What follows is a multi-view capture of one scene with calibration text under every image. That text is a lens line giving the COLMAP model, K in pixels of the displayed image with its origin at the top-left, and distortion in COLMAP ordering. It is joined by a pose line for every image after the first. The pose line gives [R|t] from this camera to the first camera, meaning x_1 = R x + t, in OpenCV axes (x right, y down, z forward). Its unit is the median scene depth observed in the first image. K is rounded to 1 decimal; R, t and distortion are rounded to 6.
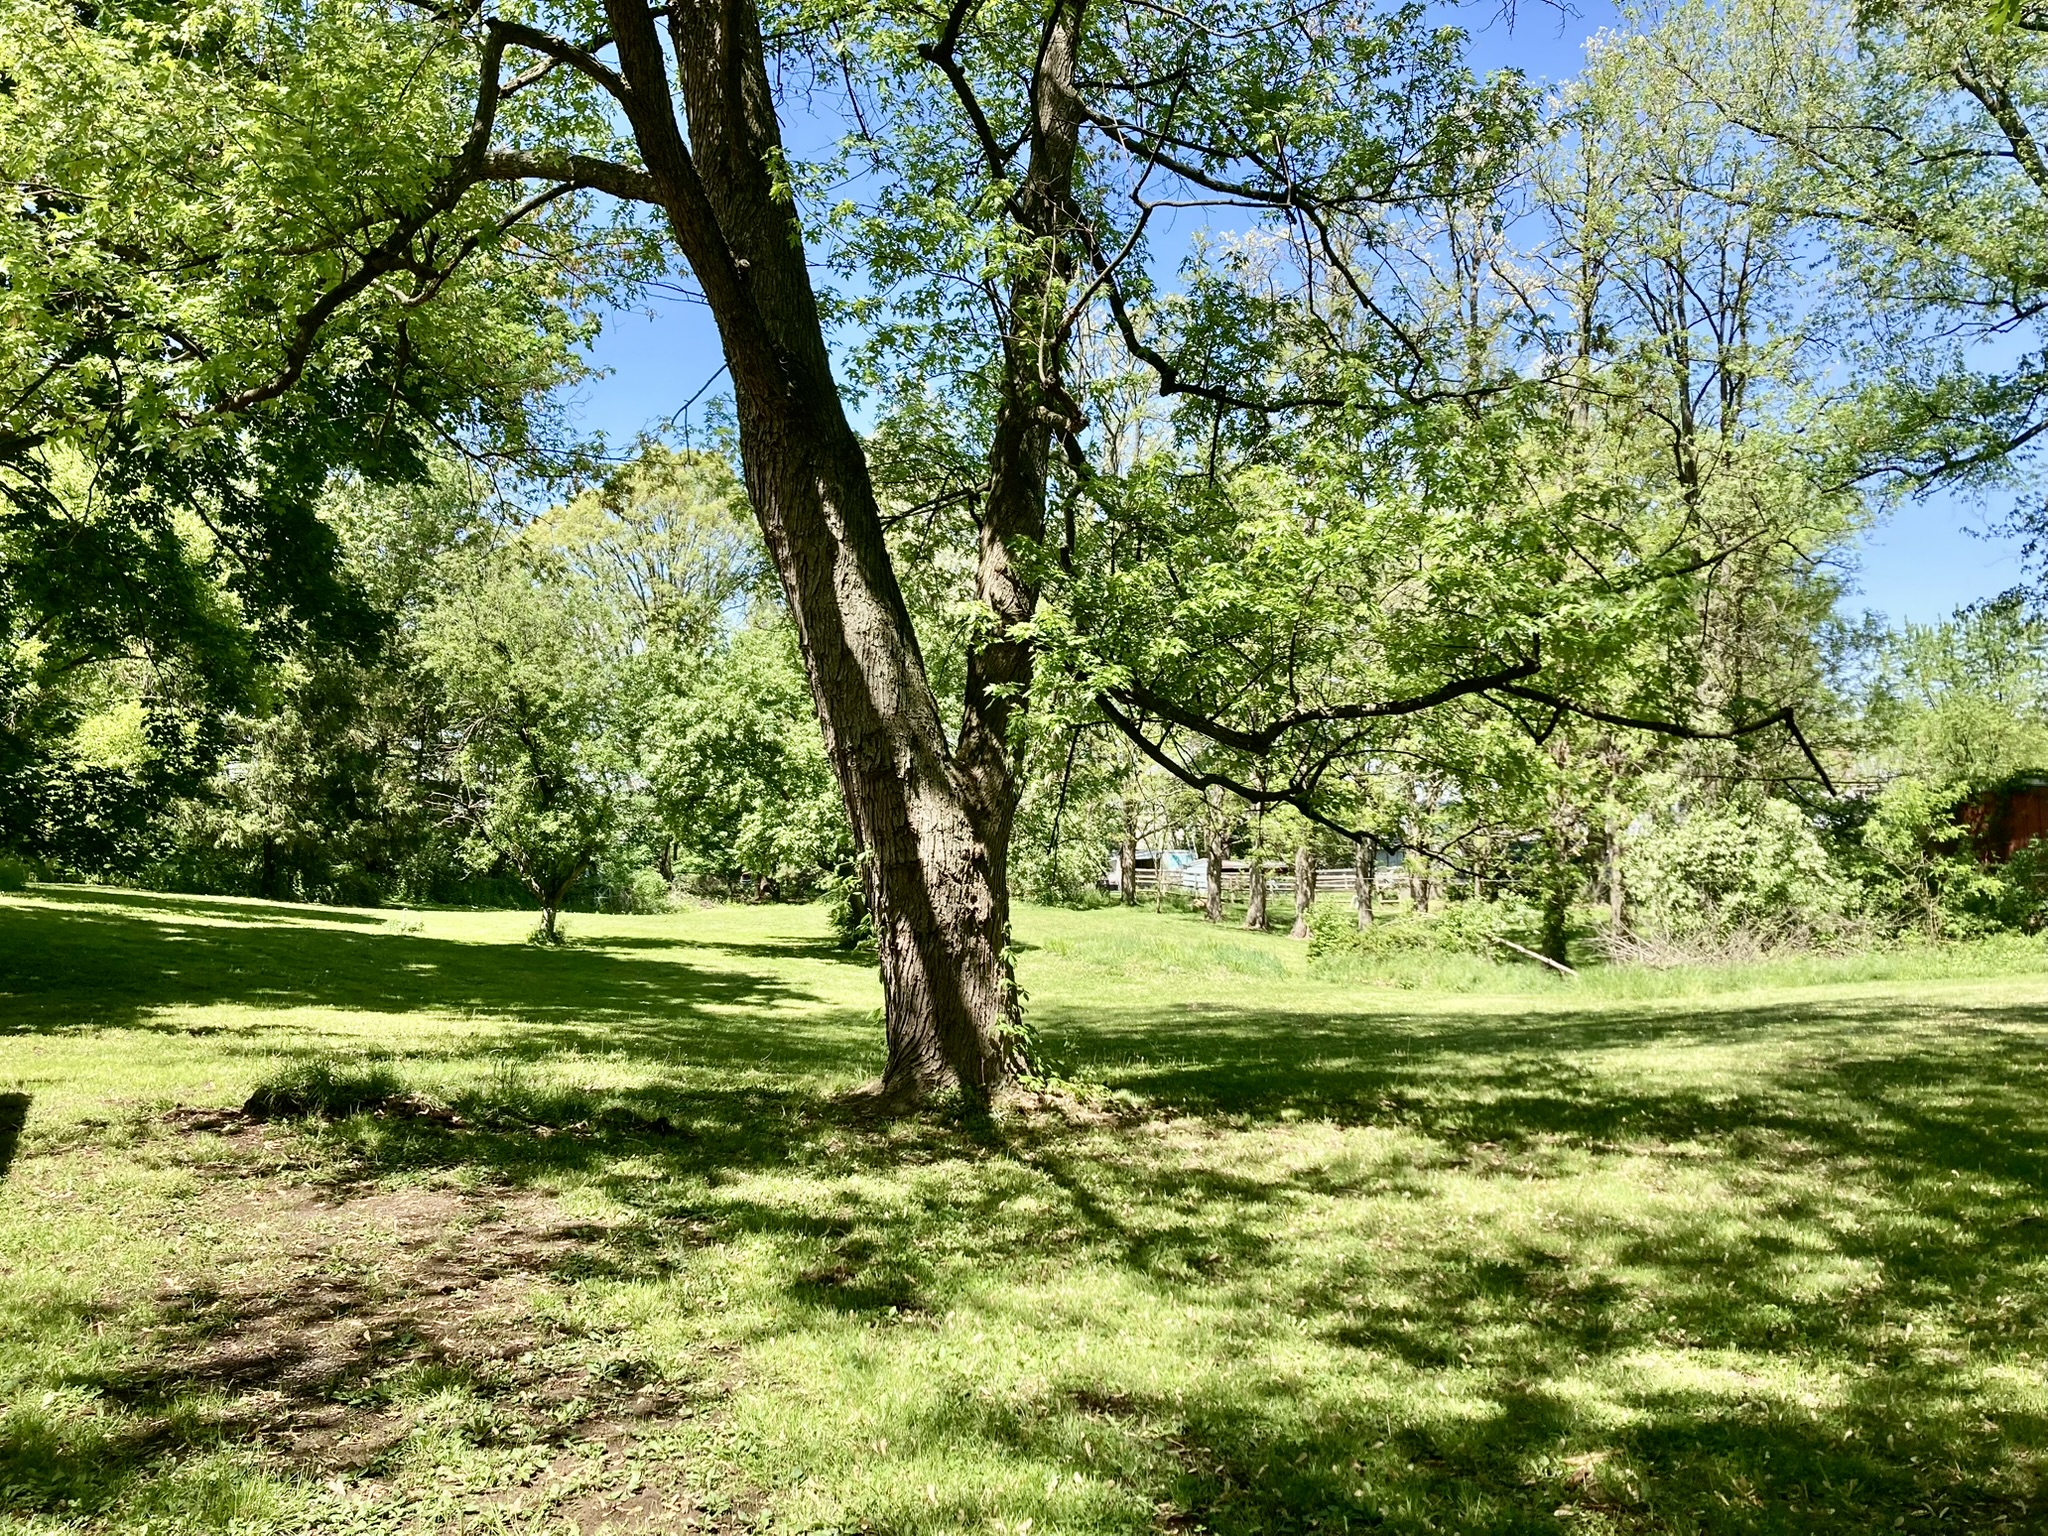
lens RADIAL K [[1623.0, 0, 1024.0], [0, 1623.0, 768.0], [0, 0, 1]] dist [0.000675, -0.000969]
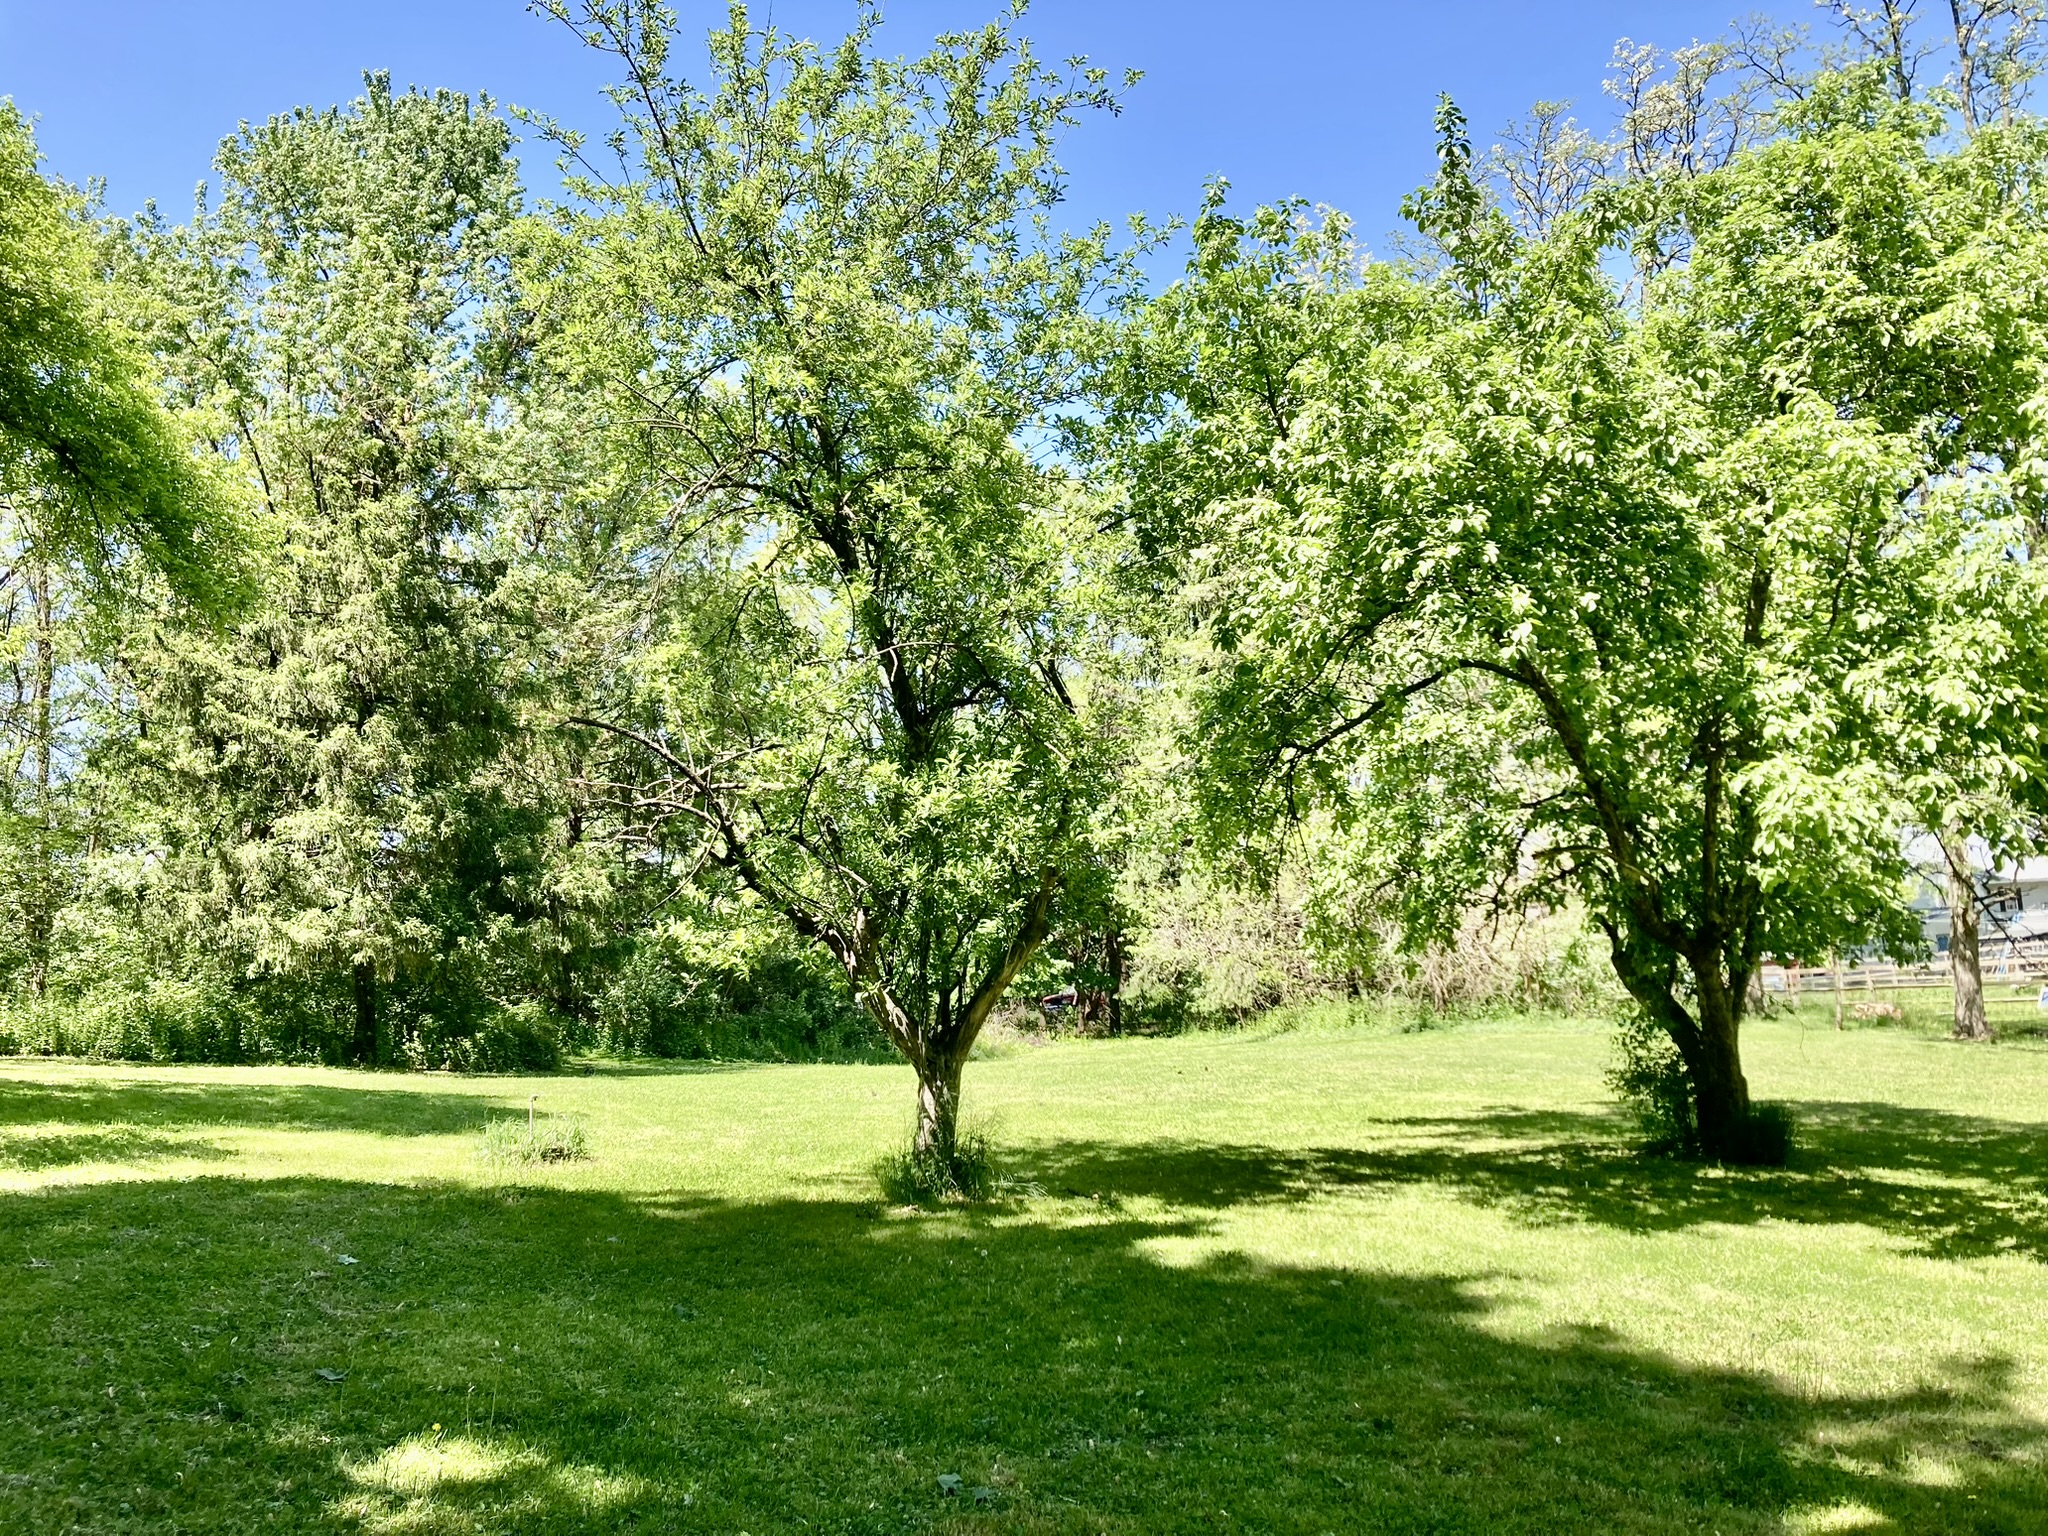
lens RADIAL K [[1623.0, 0, 1024.0], [0, 1623.0, 768.0], [0, 0, 1]] dist [0.000675, -0.000969]
pose [[0.988650, -0.069659, -0.133113, -0.164586], [0.059407, 0.995063, -0.079495, 0.037644], [0.137993, 0.070685, 0.987908, 0.491657]]
